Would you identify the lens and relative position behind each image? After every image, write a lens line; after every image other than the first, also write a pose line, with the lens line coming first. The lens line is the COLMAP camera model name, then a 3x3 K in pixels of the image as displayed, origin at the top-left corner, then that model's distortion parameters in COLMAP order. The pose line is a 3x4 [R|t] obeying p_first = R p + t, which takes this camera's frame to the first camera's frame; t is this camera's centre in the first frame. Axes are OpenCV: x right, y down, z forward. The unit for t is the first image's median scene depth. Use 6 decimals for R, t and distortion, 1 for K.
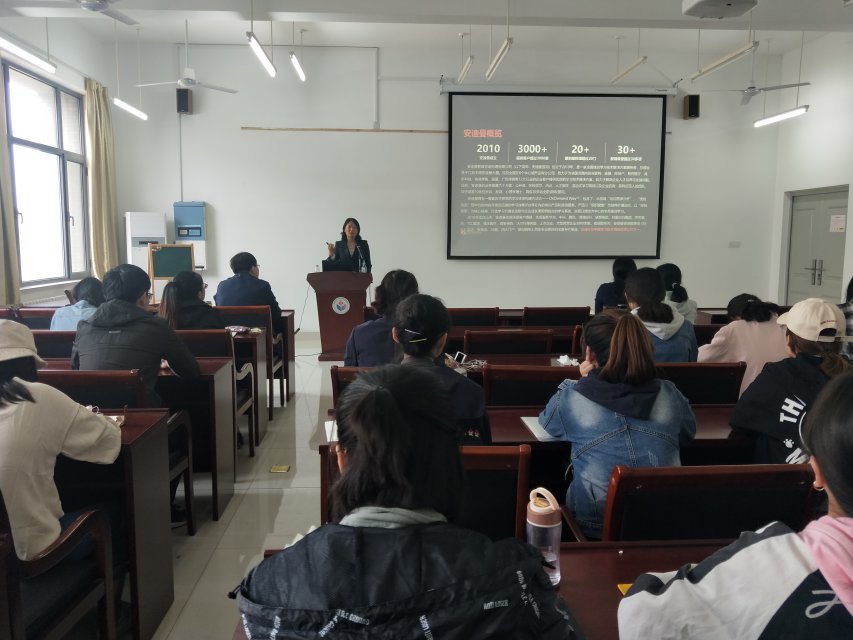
lens RADIAL K [[730.6, 0, 426.5], [0, 730.6, 320.0], [0, 0, 1]] dist [0.012313, -0.000257]
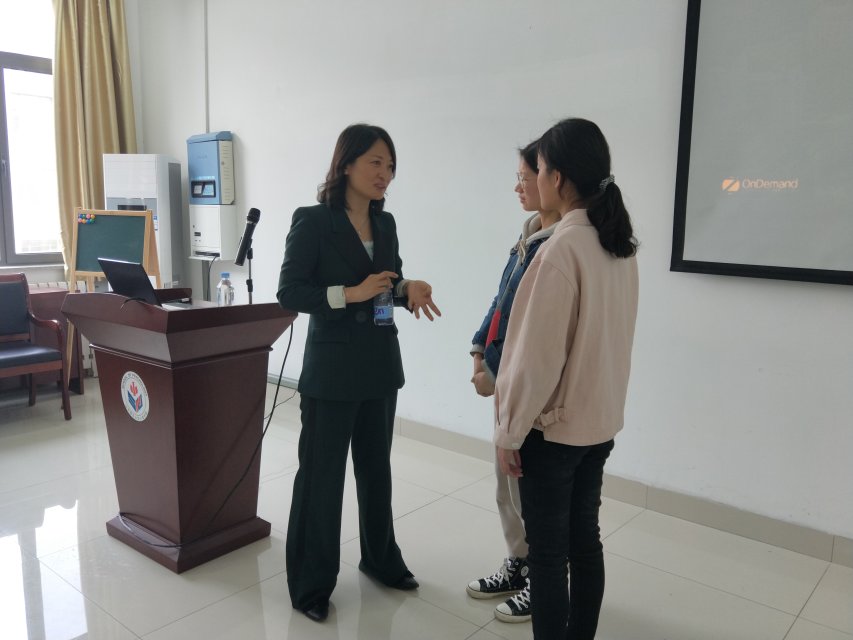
lens RADIAL K [[730.6, 0, 426.5], [0, 730.6, 320.0], [0, 0, 1]] dist [0.012313, -0.000257]
pose [[0.726038, 0.115505, -0.677885, 0.179797], [-0.087594, 0.993296, 0.075432, -0.079039], [0.682053, 0.004613, 0.731288, 0.714048]]
